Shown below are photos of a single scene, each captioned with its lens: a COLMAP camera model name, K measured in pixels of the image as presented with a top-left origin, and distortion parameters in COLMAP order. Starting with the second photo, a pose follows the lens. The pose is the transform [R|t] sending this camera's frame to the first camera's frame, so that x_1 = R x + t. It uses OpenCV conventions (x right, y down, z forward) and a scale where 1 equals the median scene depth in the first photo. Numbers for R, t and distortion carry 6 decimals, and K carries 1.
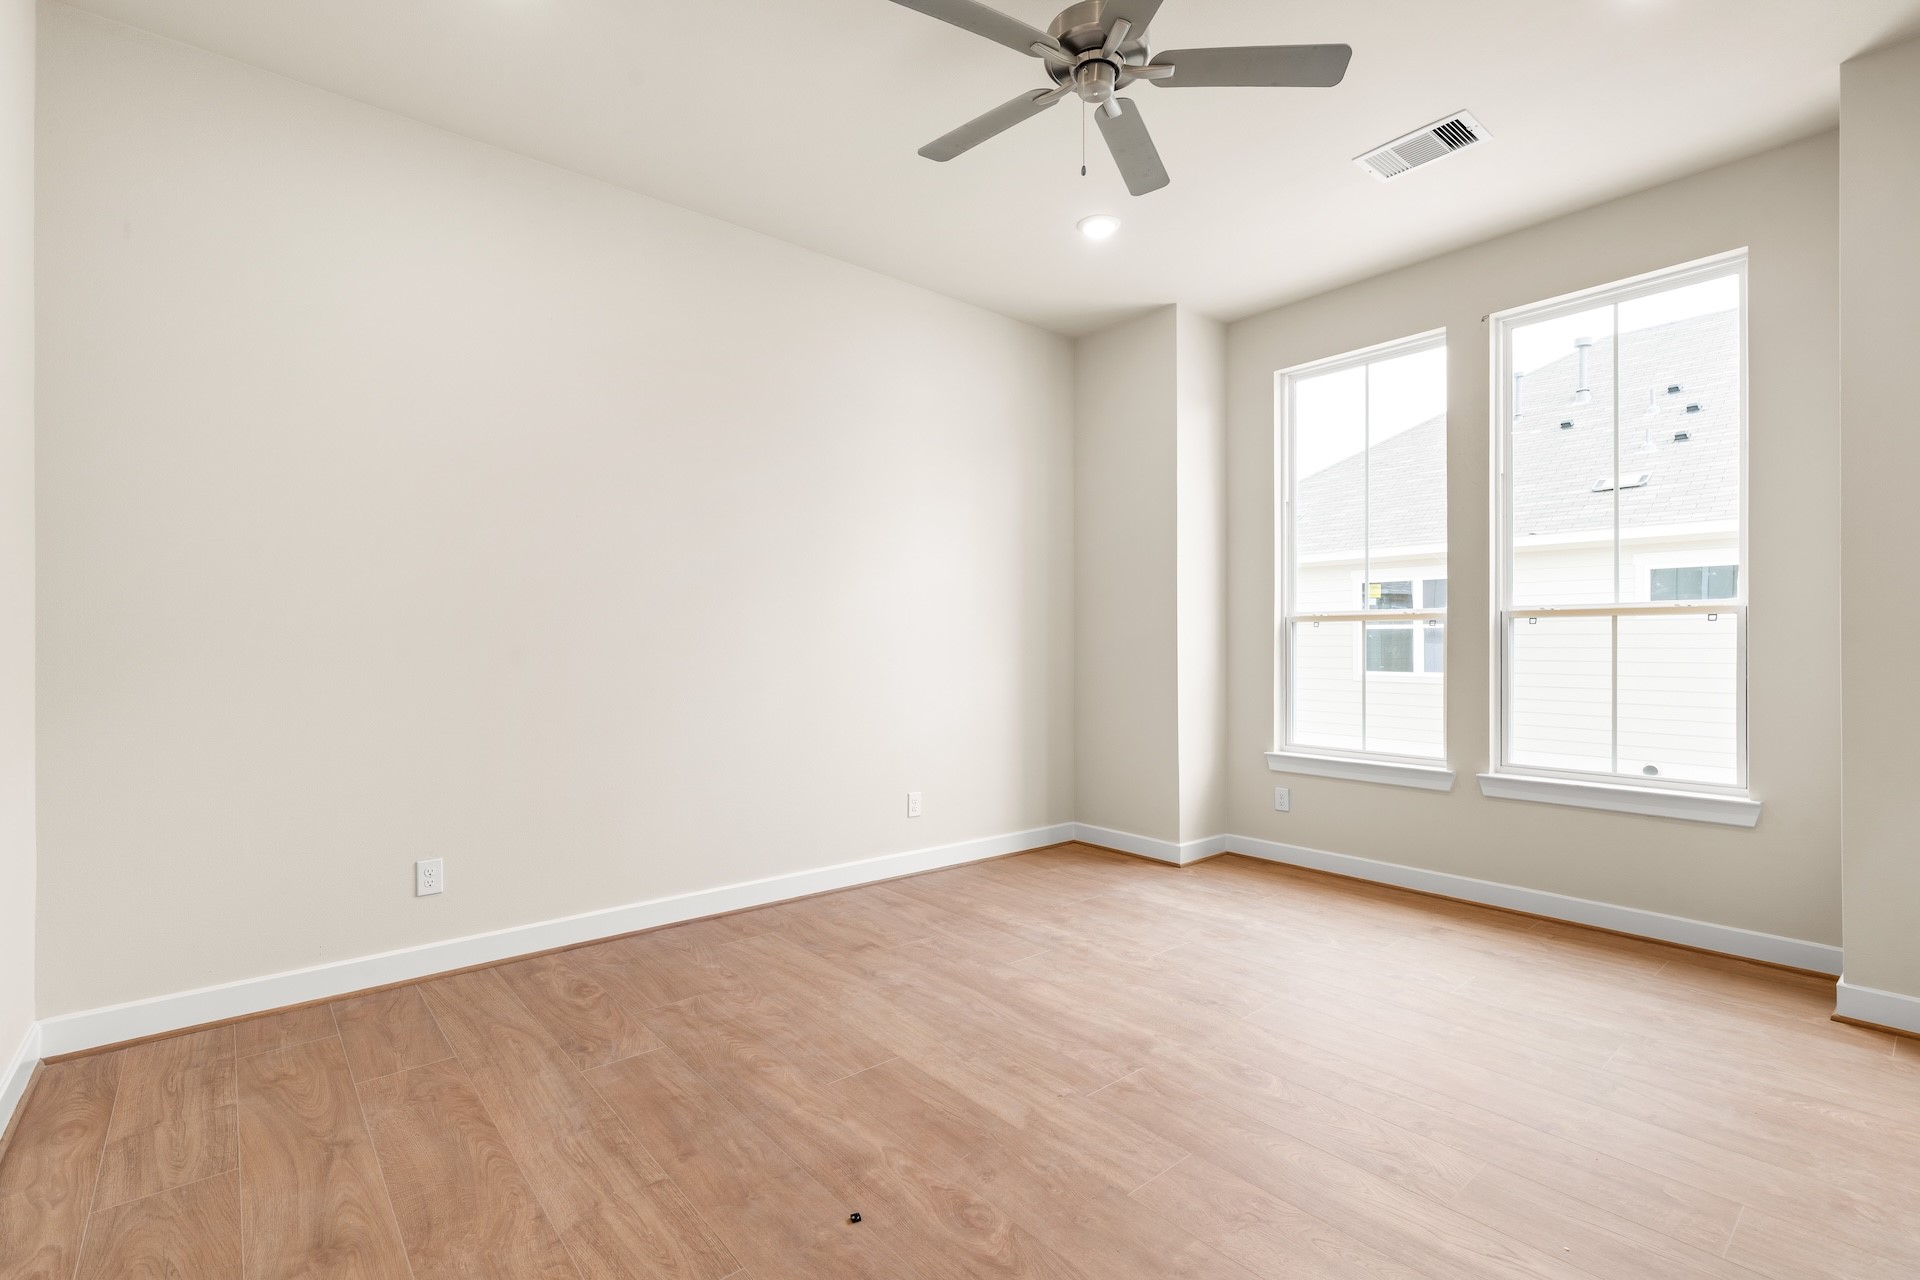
lens RADIAL K [[856.4, 0, 958.7], [0, 856.4, 641.4], [0, 0, 1]] dist [-0.009174, 0.002733]
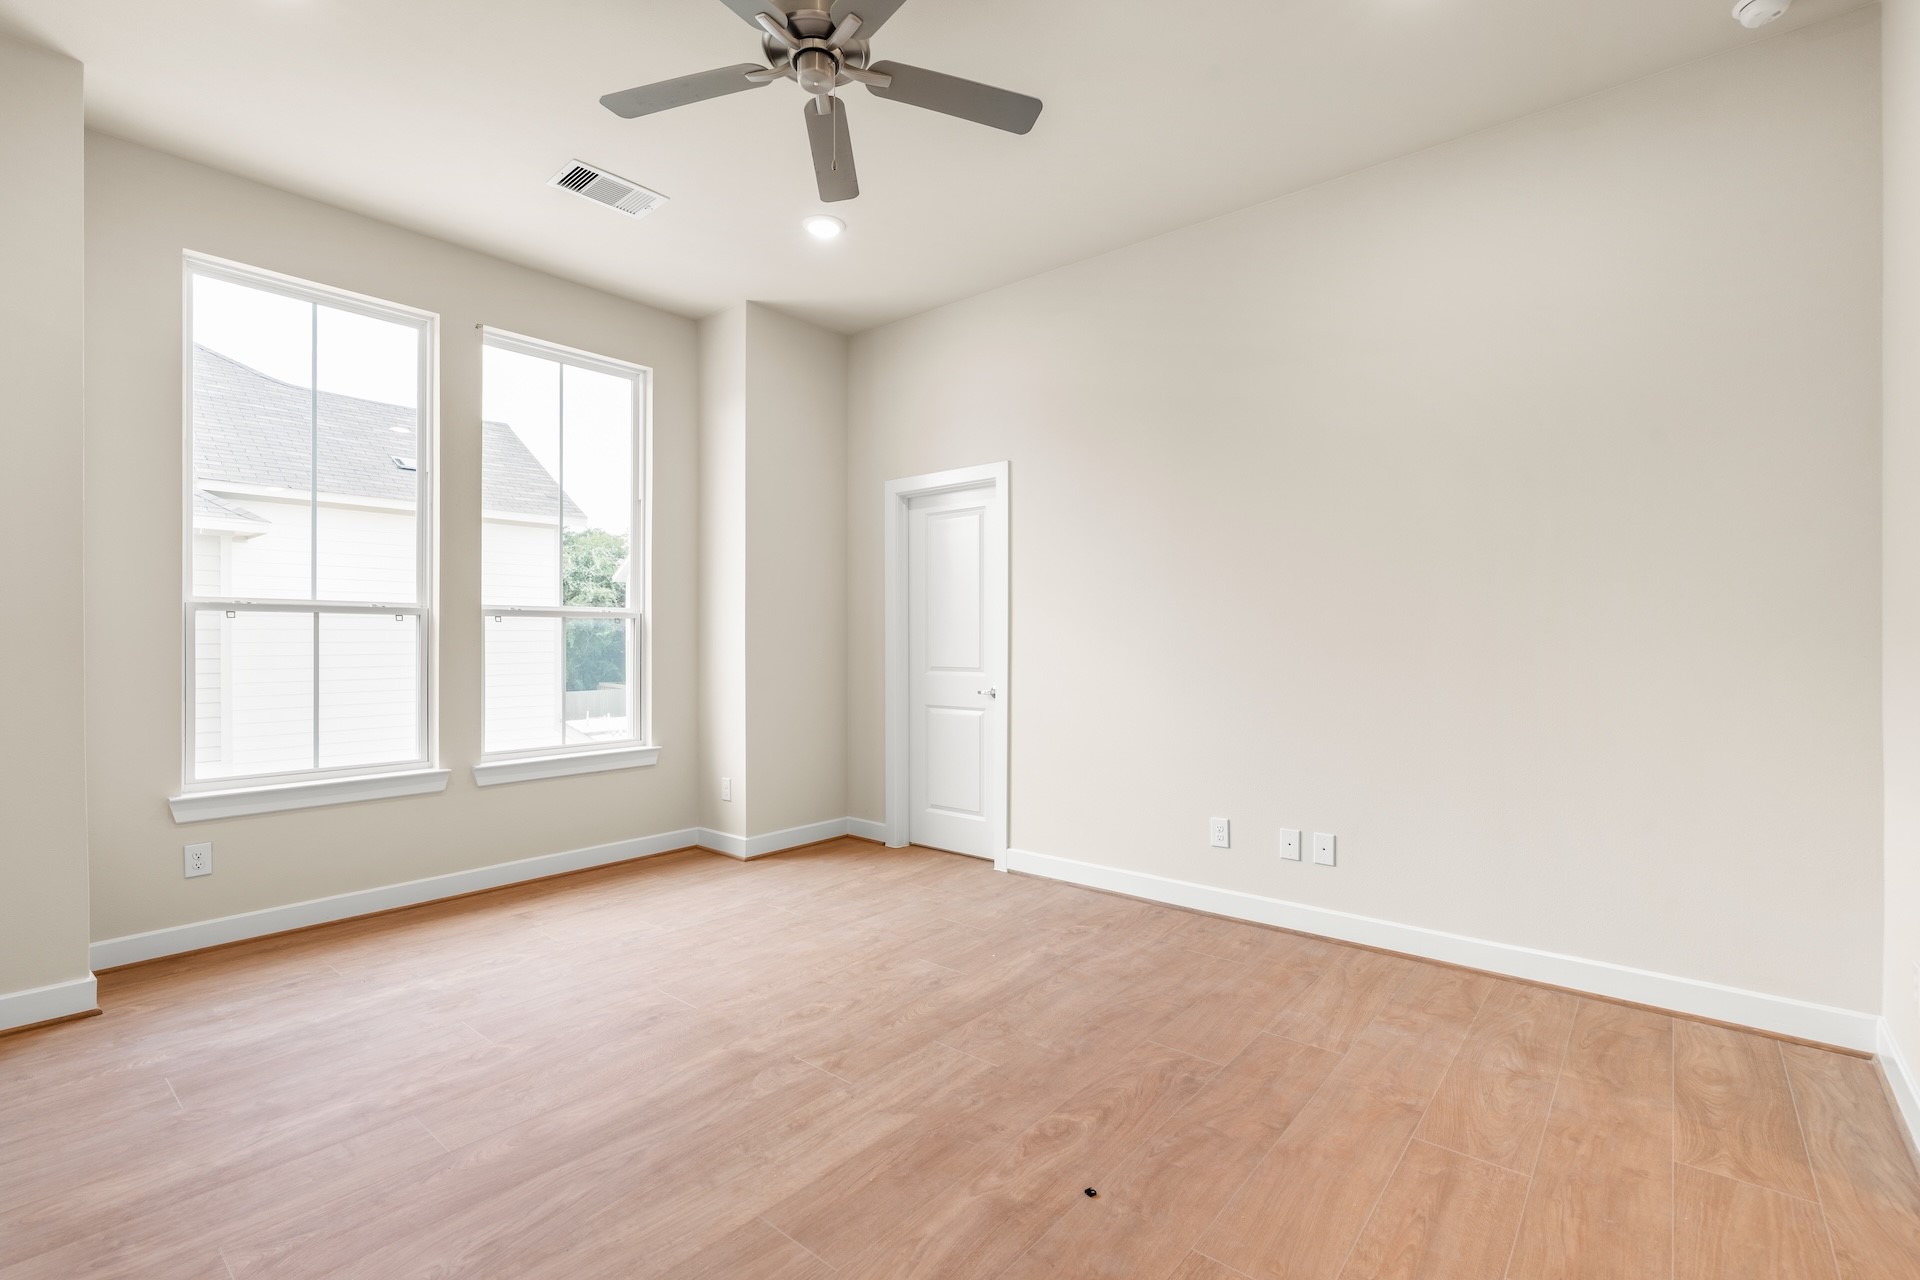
lens RADIAL K [[856.4, 0, 955.6], [0, 856.4, 636.9], [0, 0, 1]] dist [-0.009174, 0.002733]
pose [[-0.156283, 0.002264, 0.987710, -0.609498], [-0.002353, 0.999994, -0.002664, 0.000589], [-0.987710, -0.002741, -0.156276, 0.719258]]
